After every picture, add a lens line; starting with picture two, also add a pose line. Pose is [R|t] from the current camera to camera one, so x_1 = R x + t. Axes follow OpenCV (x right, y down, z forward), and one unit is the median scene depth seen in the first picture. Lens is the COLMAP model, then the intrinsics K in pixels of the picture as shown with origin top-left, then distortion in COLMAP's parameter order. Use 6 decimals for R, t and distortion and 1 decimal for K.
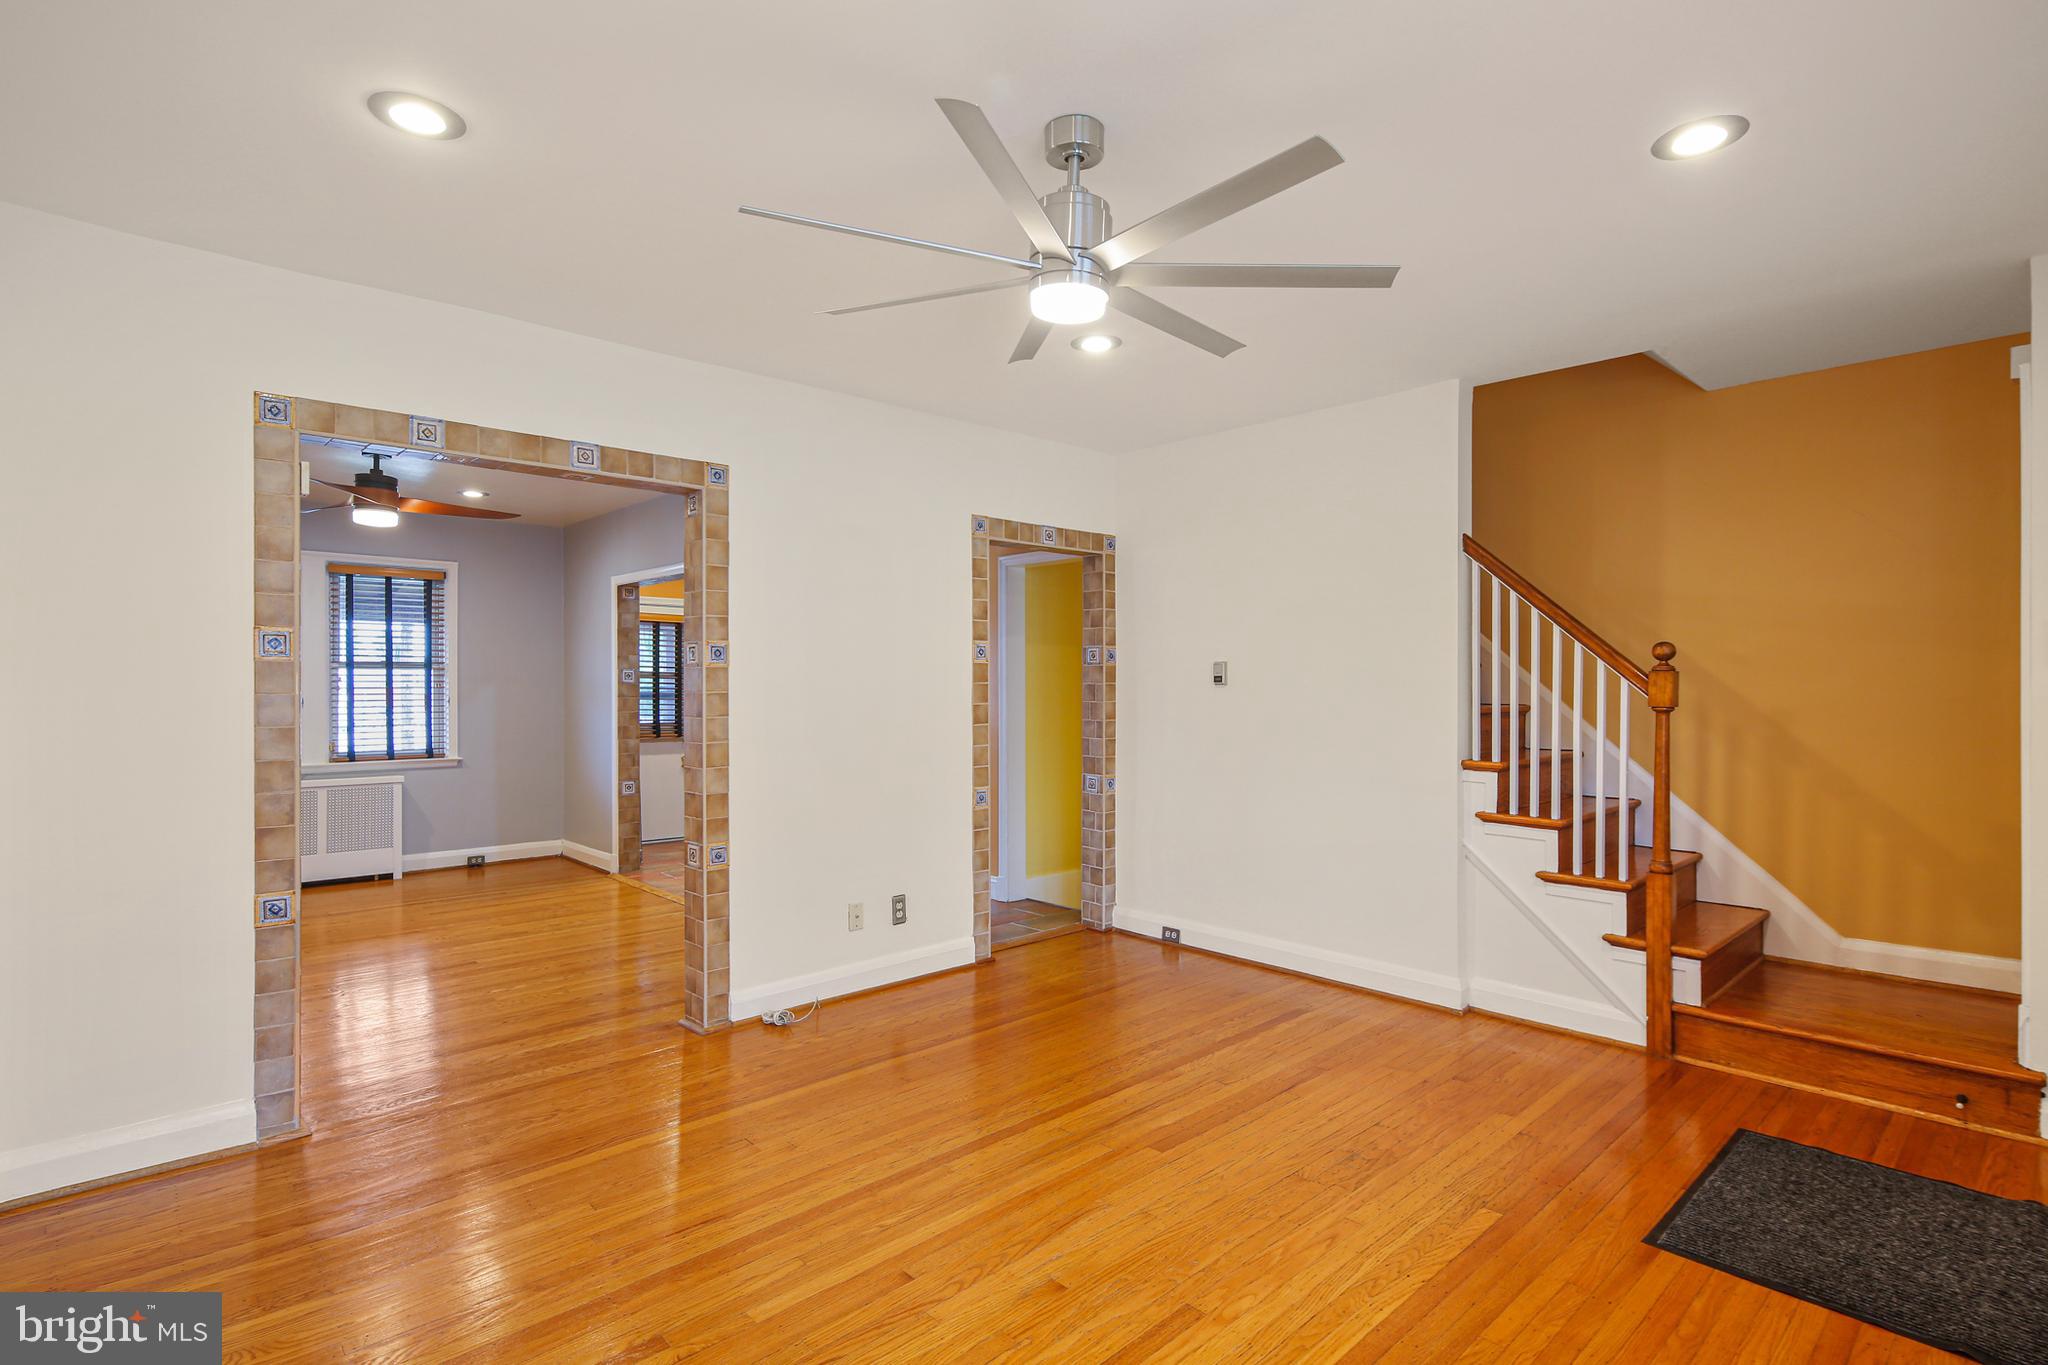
lens RADIAL K [[1003.4, 0, 1011.6], [0, 1003.4, 682.8], [0, 0, 1]] dist [0.007108, -0.000342]
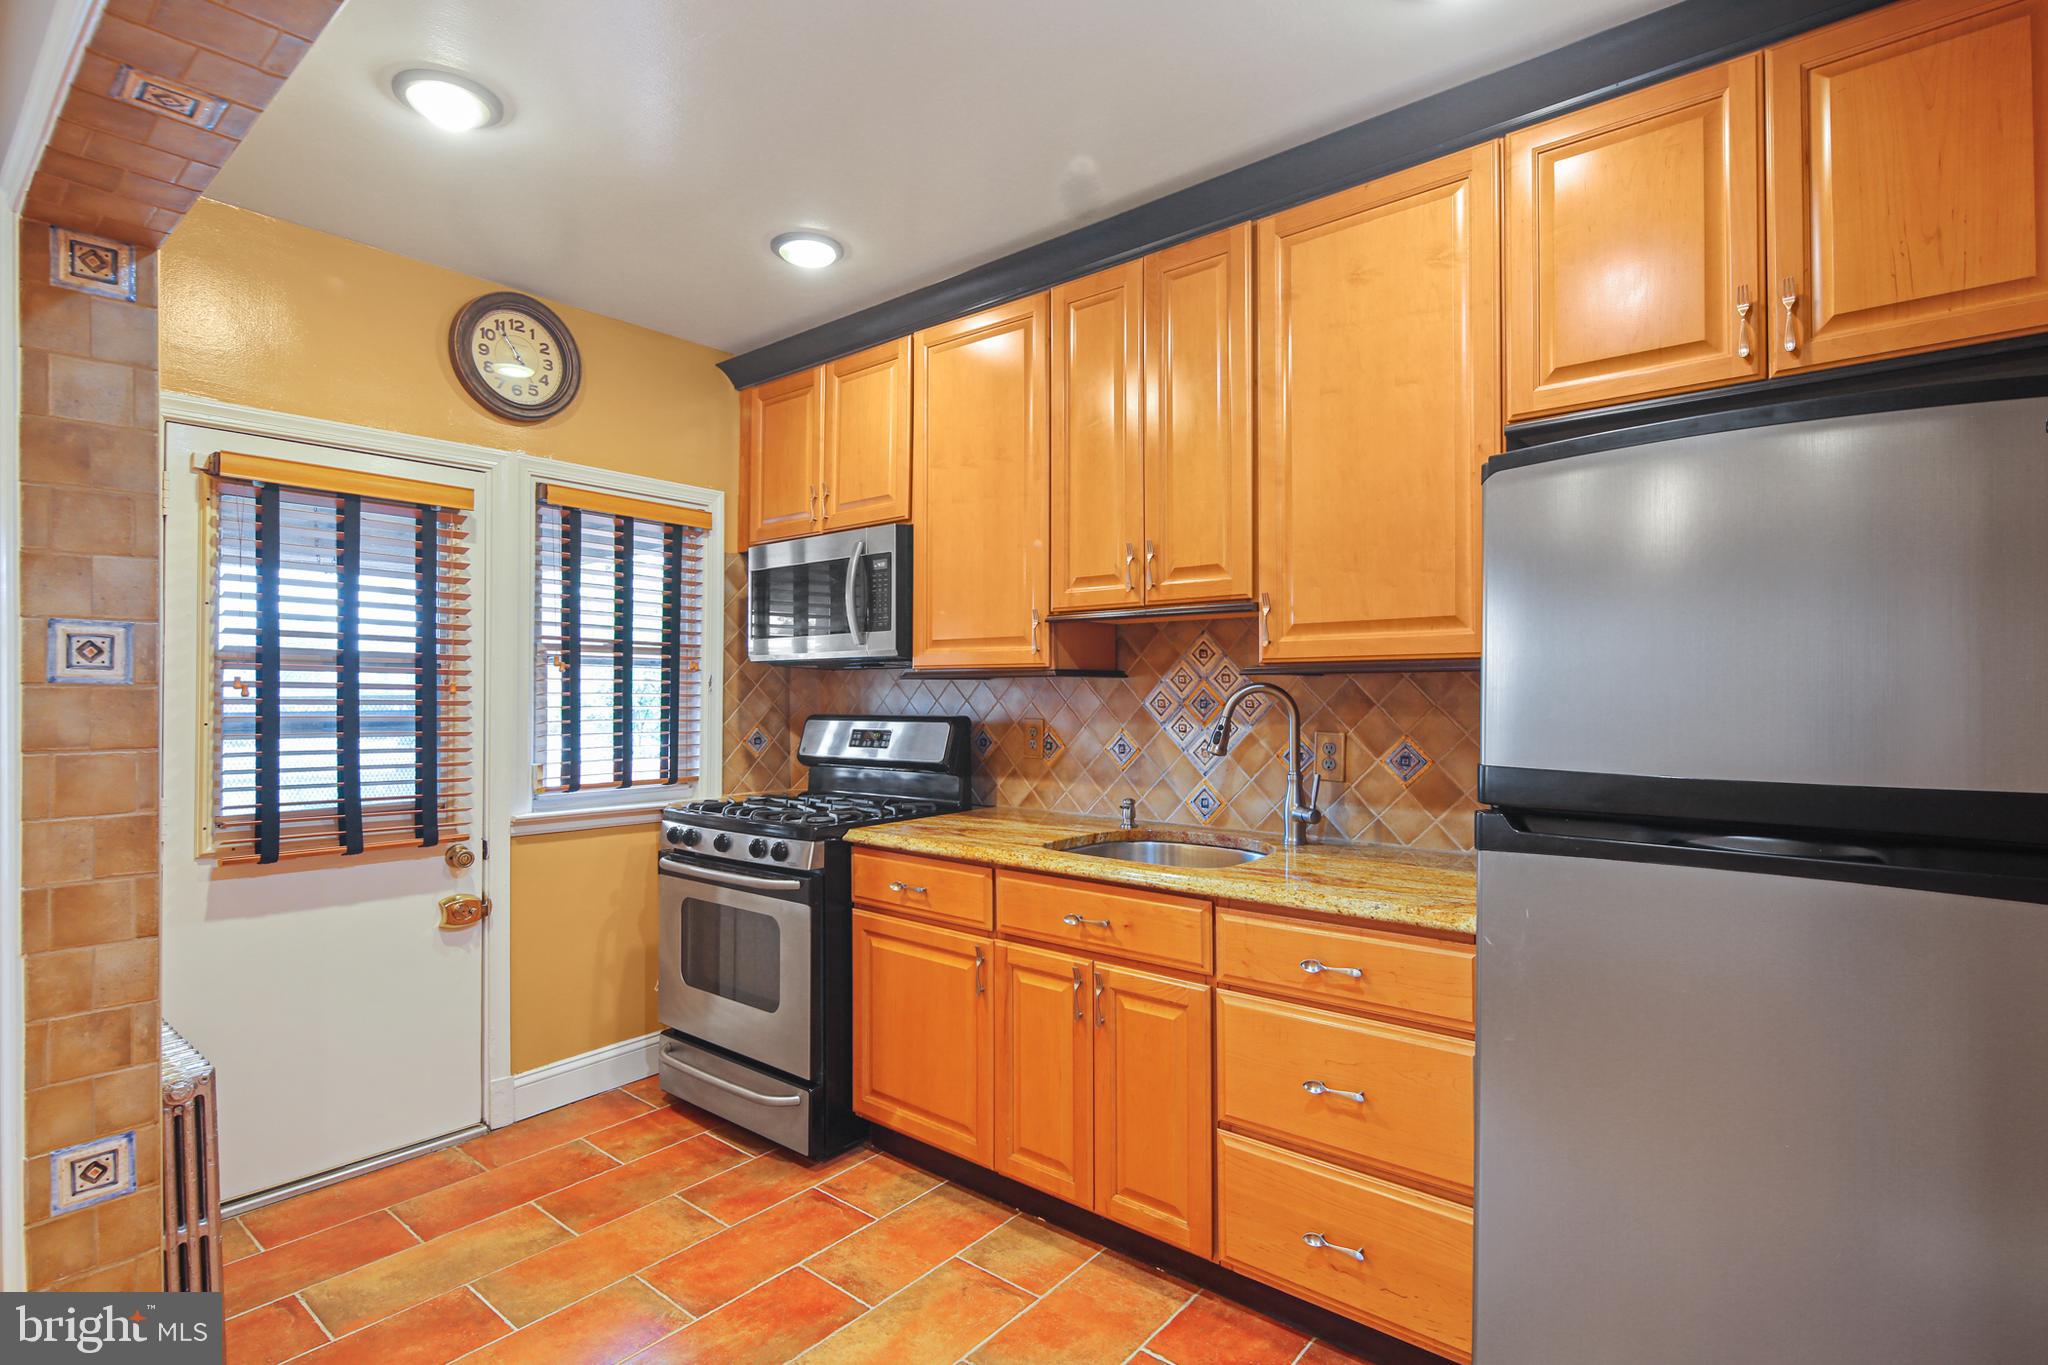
lens RADIAL K [[989.3, 0, 1020.6], [0, 989.3, 683.1], [0, 0, 1]] dist [-0.000466, -0.000458]
pose [[0.990325, -0.001648, 0.138759, -0.372093], [0.002292, 0.999987, -0.004481, 0.002633], [-0.138749, 0.004756, 0.990316, 1.326605]]
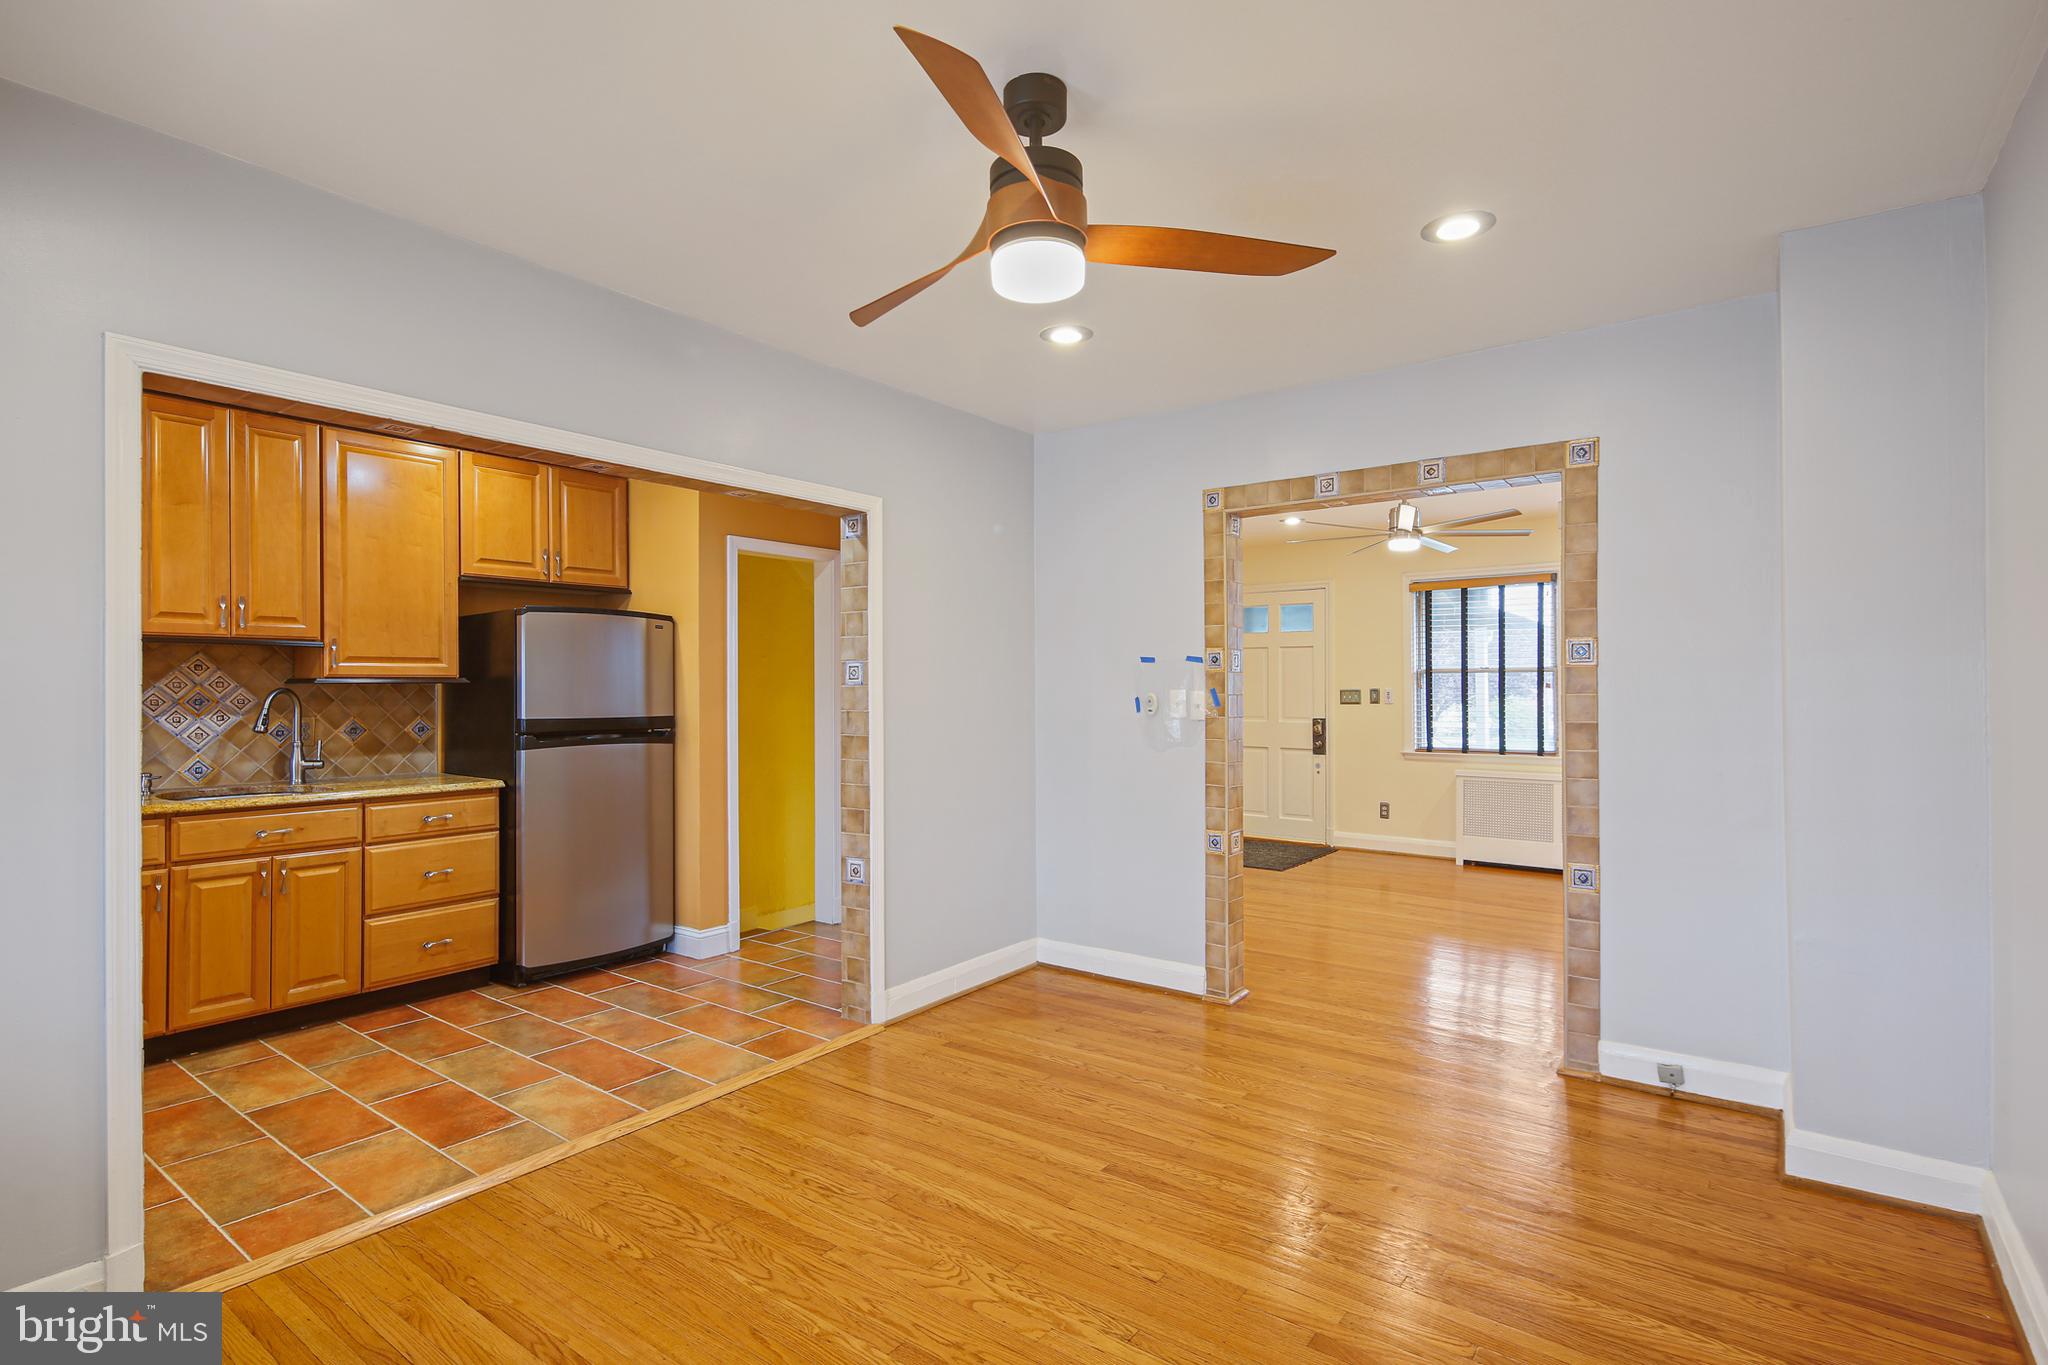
lens RADIAL K [[999.8, 0, 1020.4], [0, 999.8, 689.1], [0, 0, 1]] dist [0.002401, -0.000126]
pose [[-0.186388, 0.001504, 0.982475, -1.284842], [0.002370, 0.999997, -0.001081, 0.004328], [-0.982473, 0.002127, -0.186391, 1.364460]]
